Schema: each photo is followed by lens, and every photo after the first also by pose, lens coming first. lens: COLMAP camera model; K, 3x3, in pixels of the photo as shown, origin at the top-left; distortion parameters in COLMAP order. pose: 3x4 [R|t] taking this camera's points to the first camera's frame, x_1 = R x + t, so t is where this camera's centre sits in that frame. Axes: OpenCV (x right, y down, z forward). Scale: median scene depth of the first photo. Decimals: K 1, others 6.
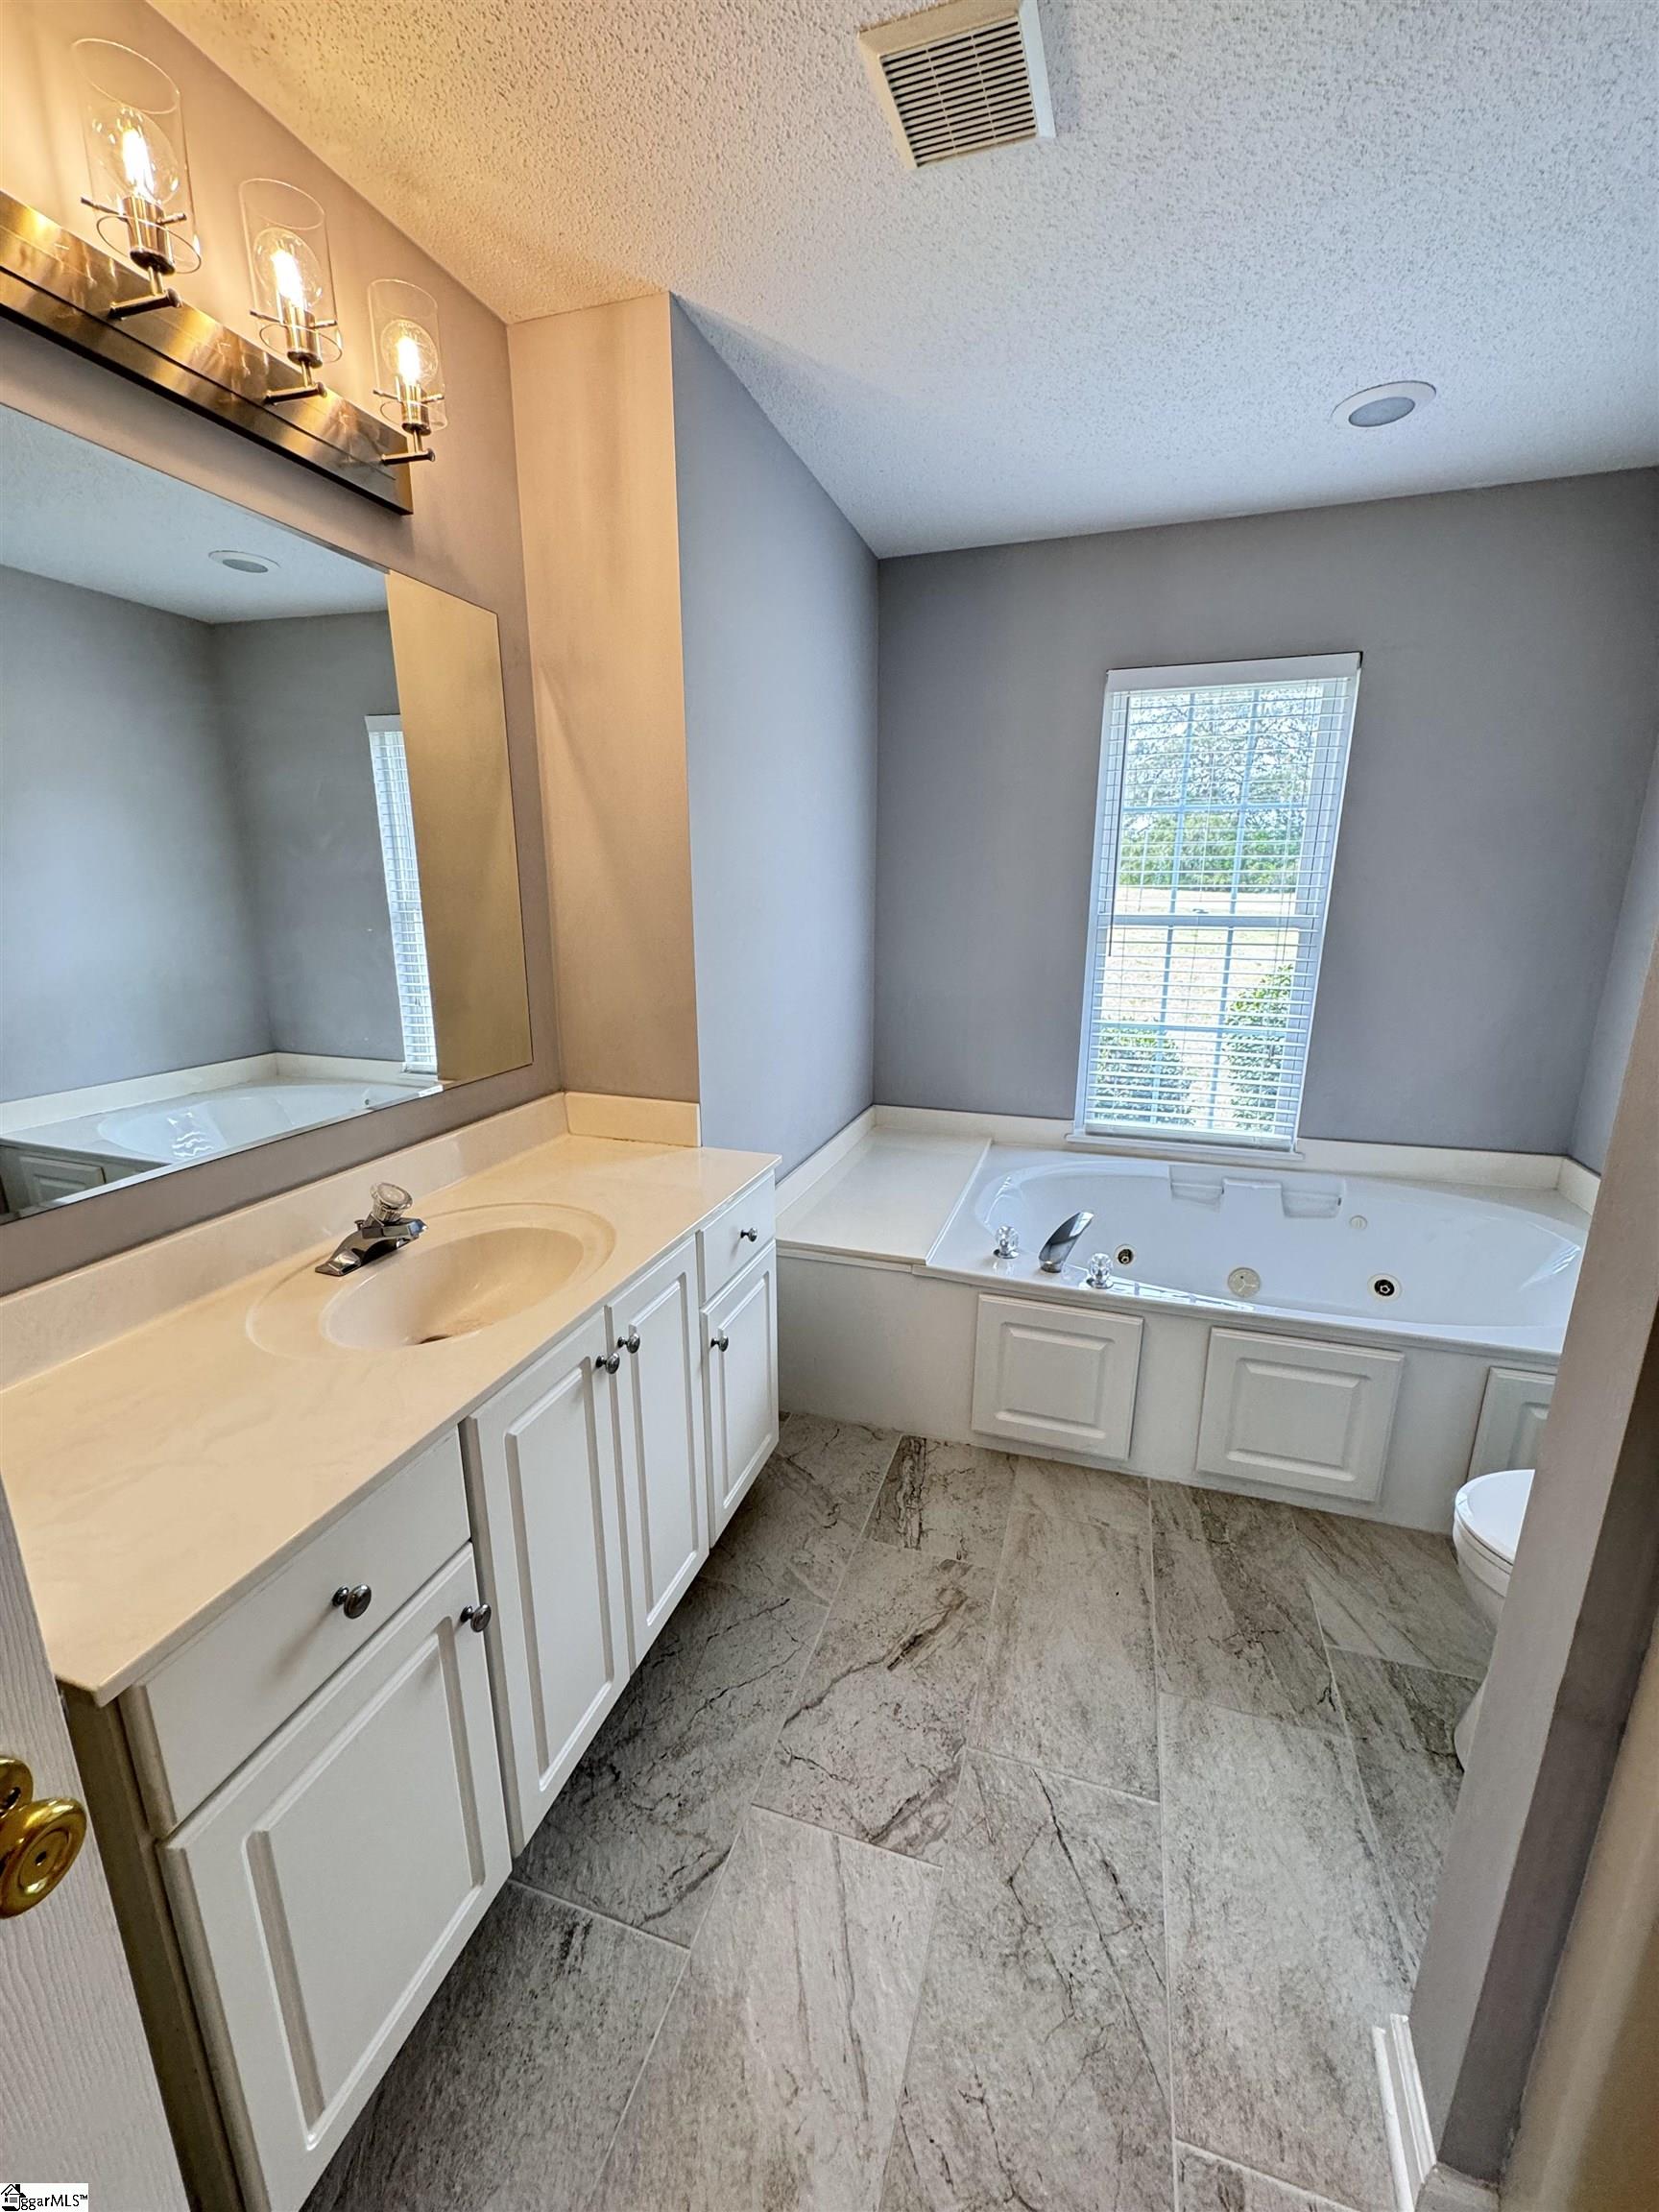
lens RADIAL K [[882.5, 0, 835.8], [0, 882.5, 1108.7], [0, 0, 1]] dist [0.000714, 0.000190]
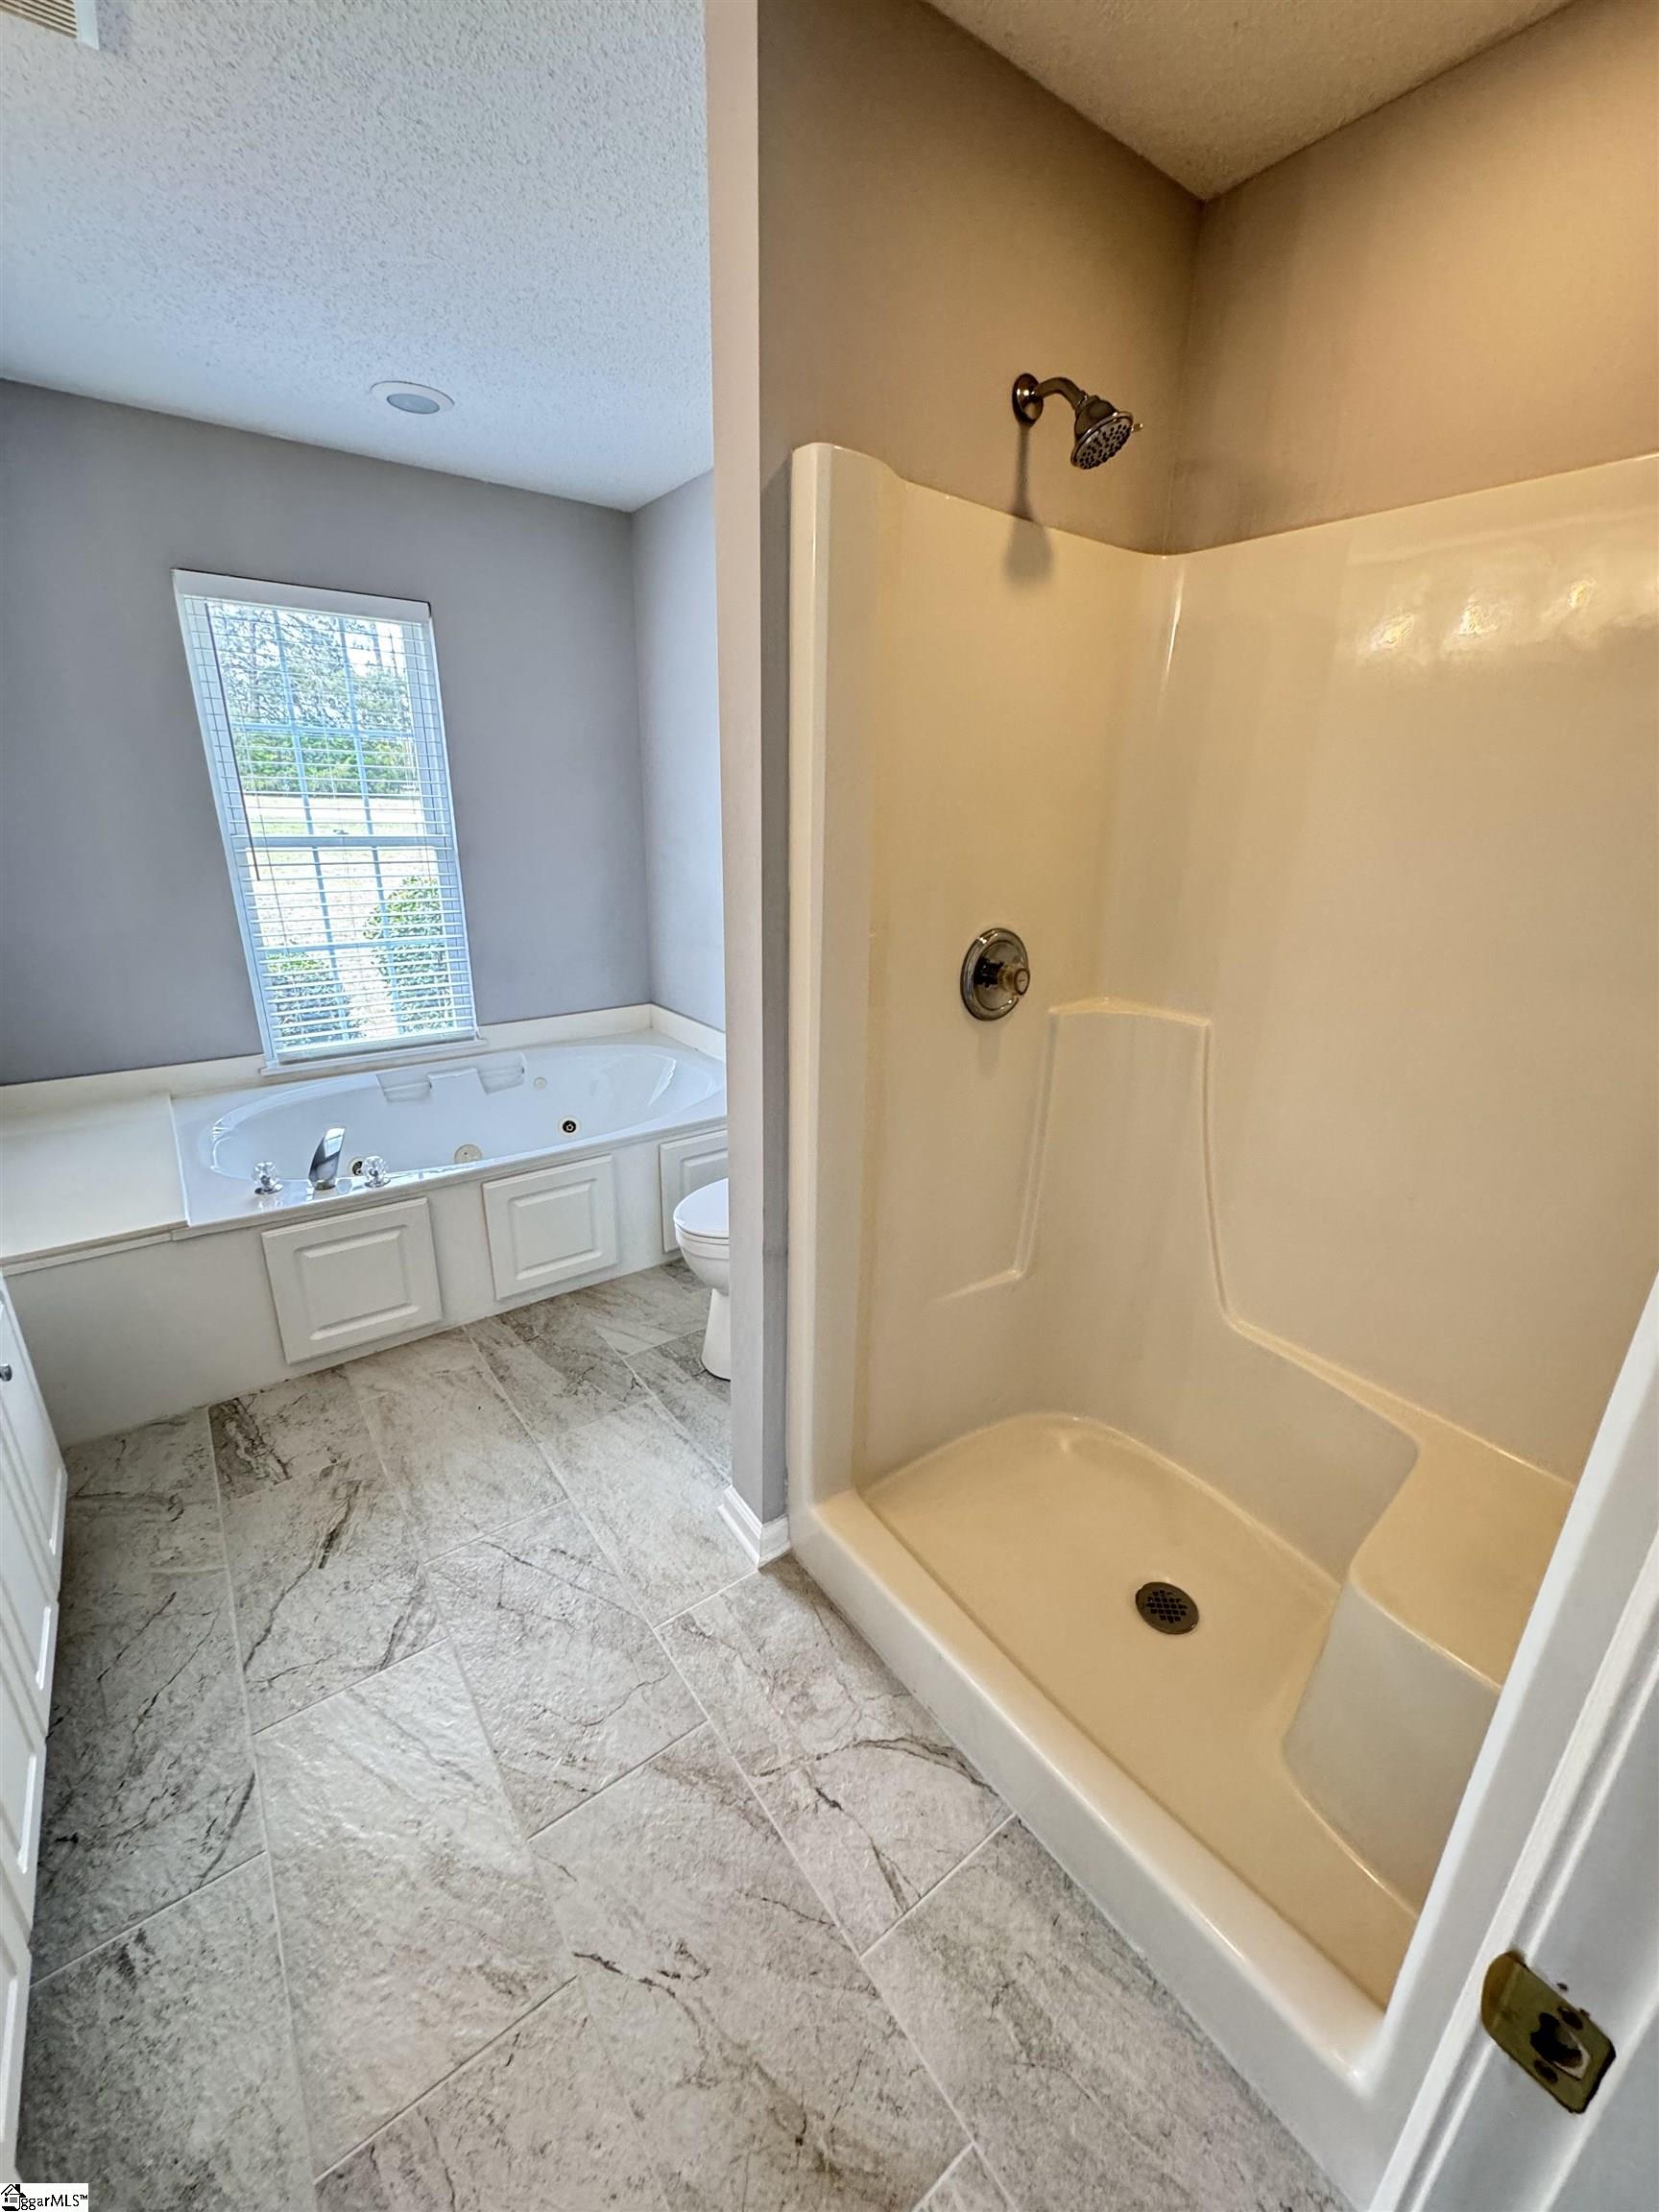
lens RADIAL K [[882.5, 0, 830.5], [0, 882.5, 1105.2], [0, 0, 1]] dist [0.000714, 0.000190]
pose [[0.578392, -0.255538, 0.774702, -0.213762], [0.180031, 0.966240, 0.184307, 0.002578], [-0.795646, 0.032869, 0.604870, -0.129565]]
